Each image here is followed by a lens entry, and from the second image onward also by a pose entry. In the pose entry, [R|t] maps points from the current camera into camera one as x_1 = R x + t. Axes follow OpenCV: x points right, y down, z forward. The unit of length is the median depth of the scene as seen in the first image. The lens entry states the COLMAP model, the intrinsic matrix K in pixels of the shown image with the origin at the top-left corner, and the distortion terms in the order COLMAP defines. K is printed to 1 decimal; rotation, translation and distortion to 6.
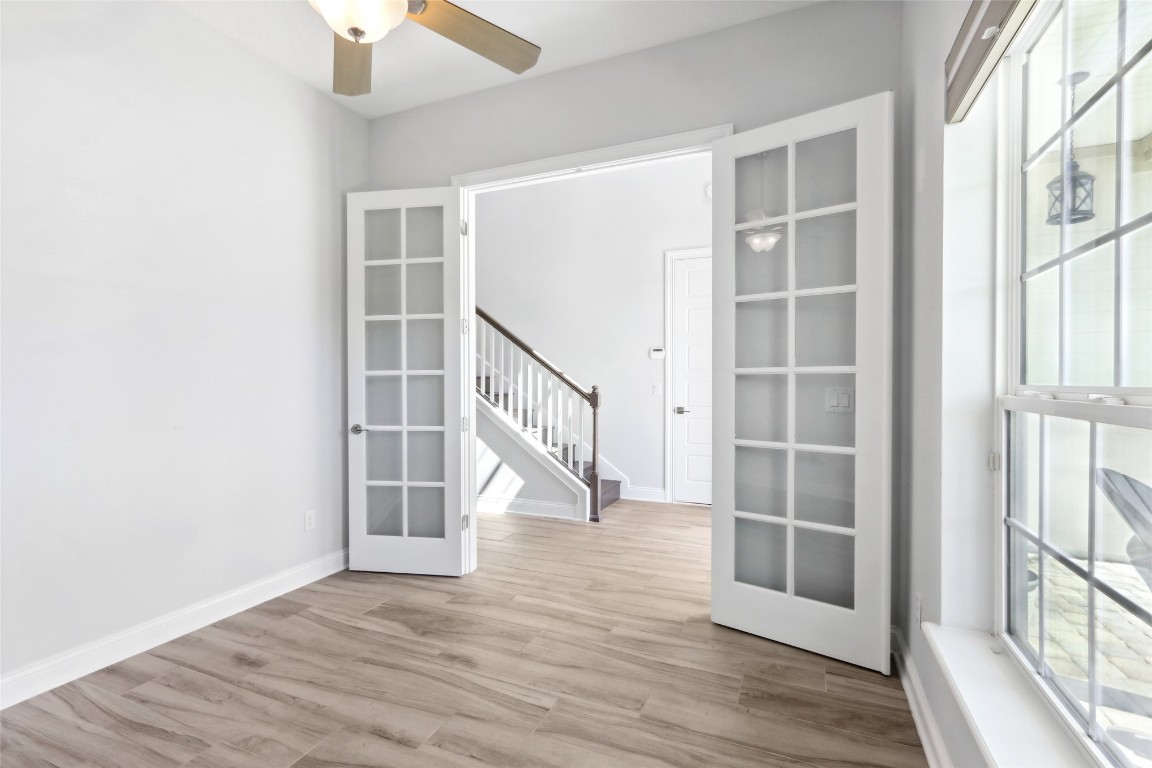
lens RADIAL K [[539.0, 0, 575.5], [0, 539.0, 388.6], [0, 0, 1]] dist [-0.000095, 0.001533]
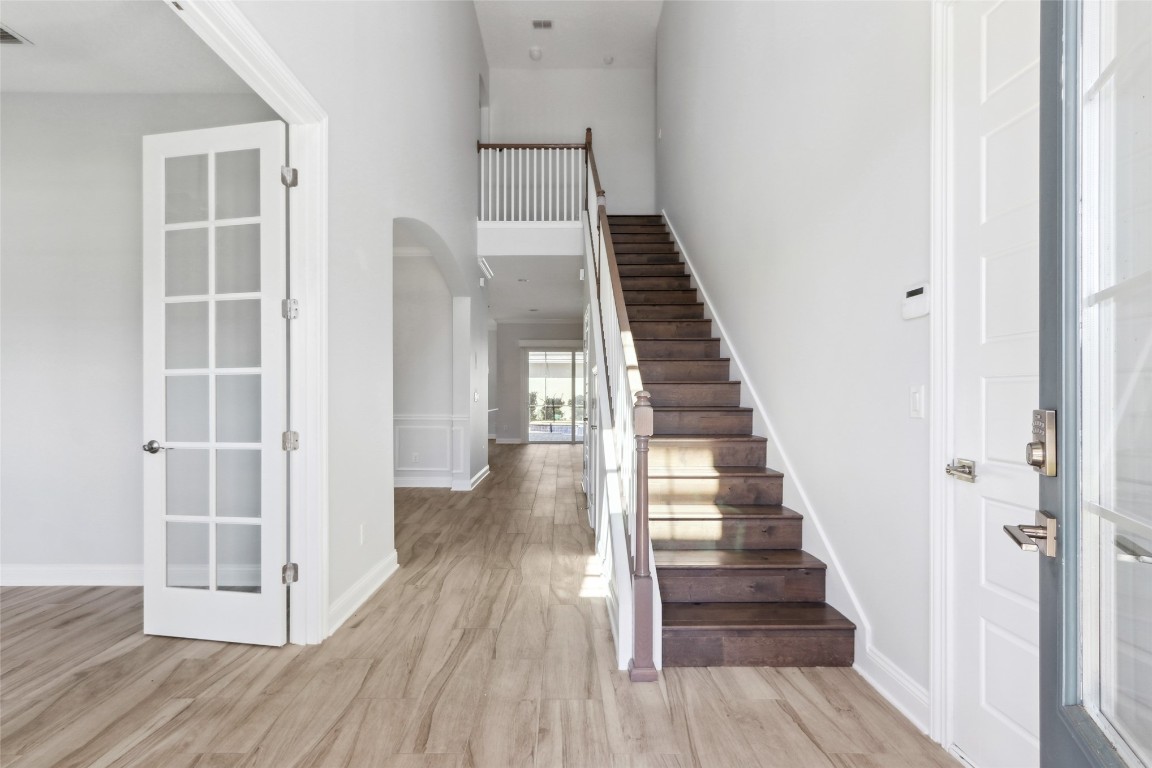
lens RADIAL K [[539.0, 0, 575.8], [0, 539.0, 389.6], [0, 0, 1]] dist [-0.000095, 0.001533]
pose [[0.372314, -0.000900, -0.928106, 0.728119], [0.004568, 0.999989, 0.000863, -0.016076], [0.928095, -0.004561, 0.372315, 1.204112]]
